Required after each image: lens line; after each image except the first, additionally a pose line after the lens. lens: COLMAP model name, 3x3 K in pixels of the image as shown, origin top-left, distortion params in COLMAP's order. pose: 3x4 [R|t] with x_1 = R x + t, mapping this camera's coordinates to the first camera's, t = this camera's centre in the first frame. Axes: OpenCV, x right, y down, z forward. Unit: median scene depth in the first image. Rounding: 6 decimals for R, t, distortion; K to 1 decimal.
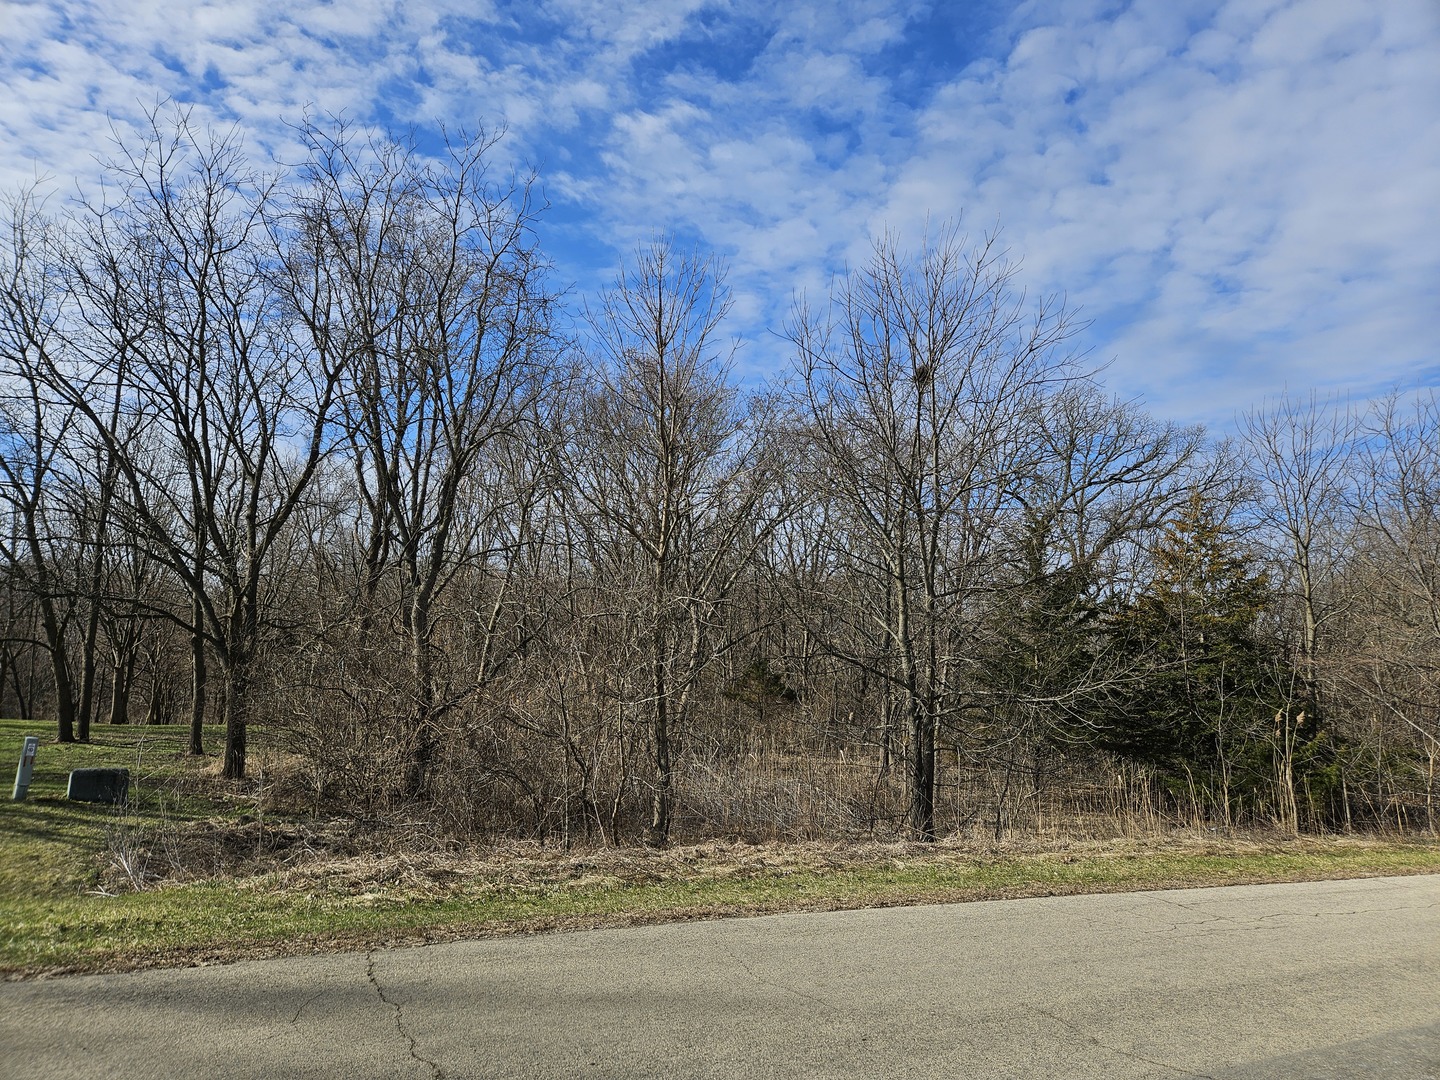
lens RADIAL K [[978.1, 0, 726.1], [0, 978.1, 545.1], [0, 0, 1]] dist [0.086833, -0.078415]
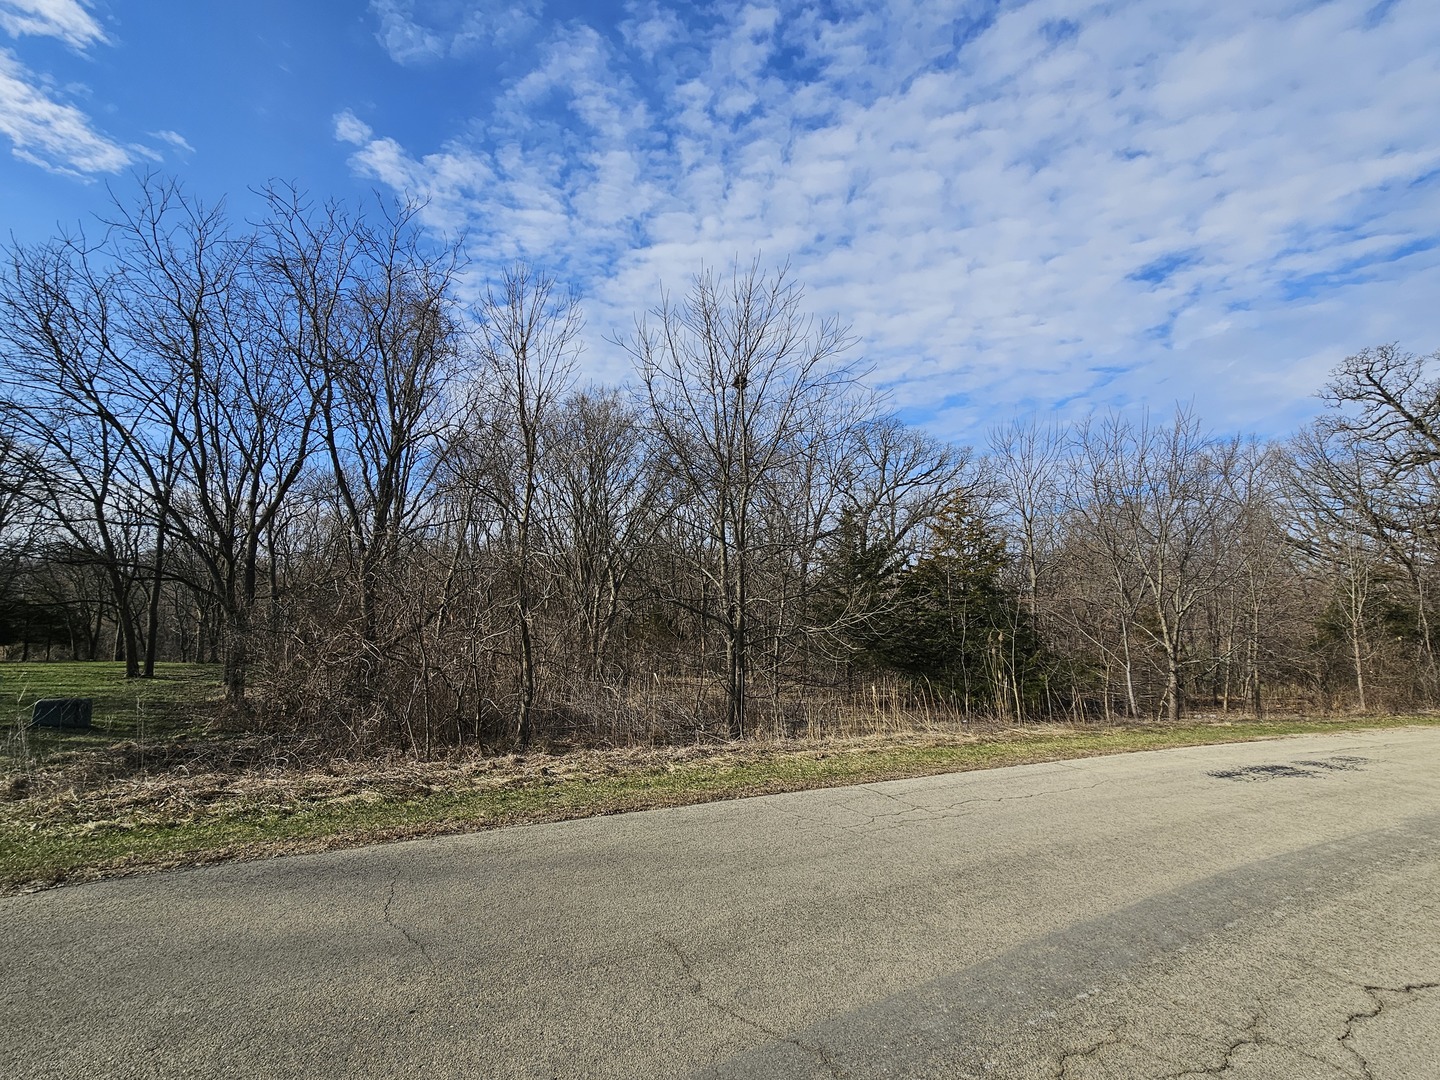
lens RADIAL K [[659.9, 0, 721.7], [0, 659.9, 543.7], [0, 0, 1]] dist [-0.003886, 0.000019]
pose [[0.997592, -0.008973, 0.068768, 0.090130], [0.008271, 0.999911, 0.010485, 0.023898], [-0.068856, -0.009891, 0.997578, 0.105859]]
